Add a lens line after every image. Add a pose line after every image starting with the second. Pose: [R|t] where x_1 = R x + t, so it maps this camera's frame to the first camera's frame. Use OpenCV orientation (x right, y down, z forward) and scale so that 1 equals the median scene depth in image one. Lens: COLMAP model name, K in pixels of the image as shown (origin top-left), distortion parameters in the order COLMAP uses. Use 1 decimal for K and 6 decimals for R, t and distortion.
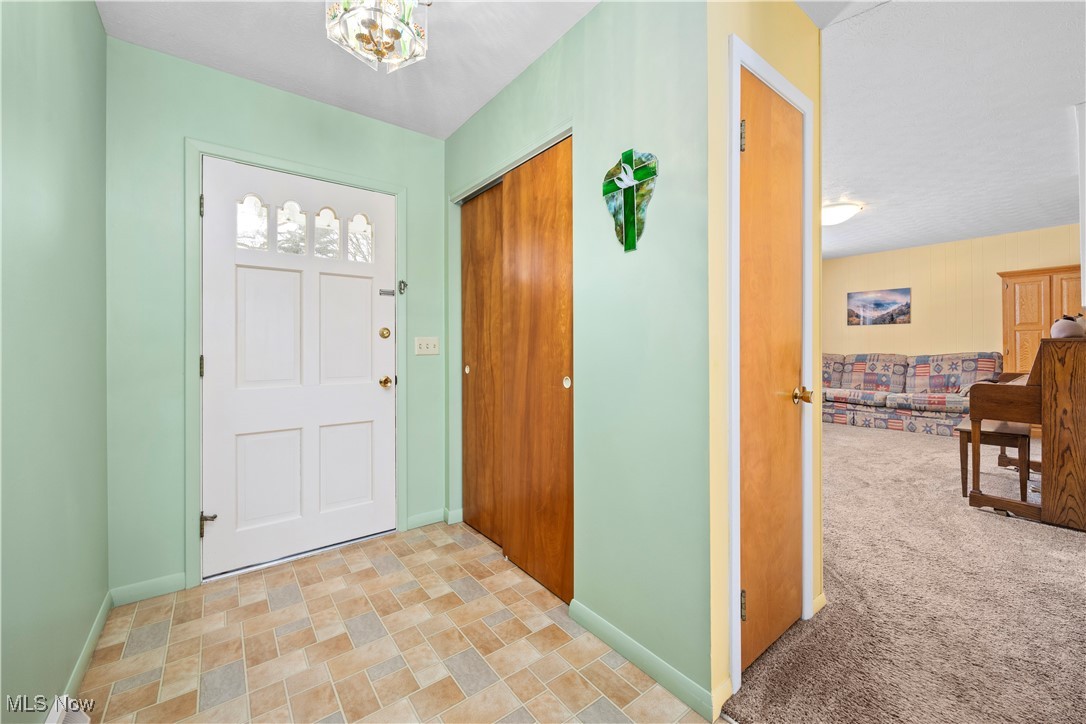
lens RADIAL K [[422.5, 0, 544.7], [0, 422.5, 346.6], [0, 0, 1]] dist [-0.003211, -0.000042]
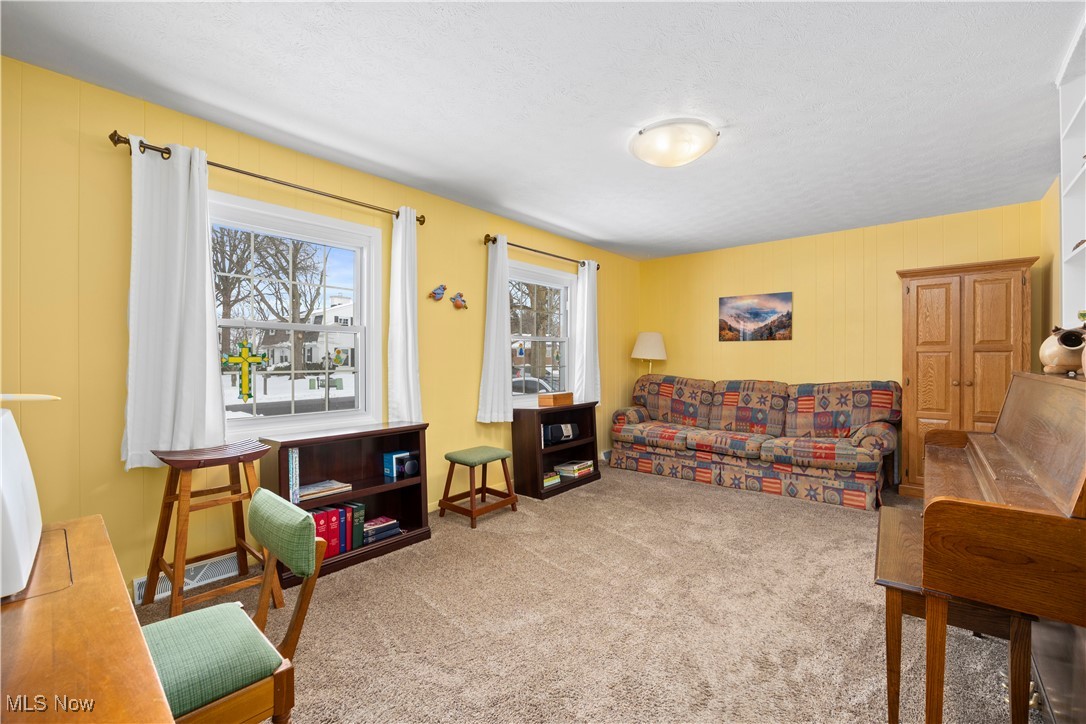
lens RADIAL K [[450.9, 0, 543.2], [0, 450.9, 361.6], [0, 0, 1]] dist [-0.011977, 0.000358]
pose [[0.977980, 0.005457, 0.208626, 0.294514], [-0.006370, 0.999973, 0.003706, -0.017954], [-0.208600, -0.004953, 0.977989, 0.340091]]
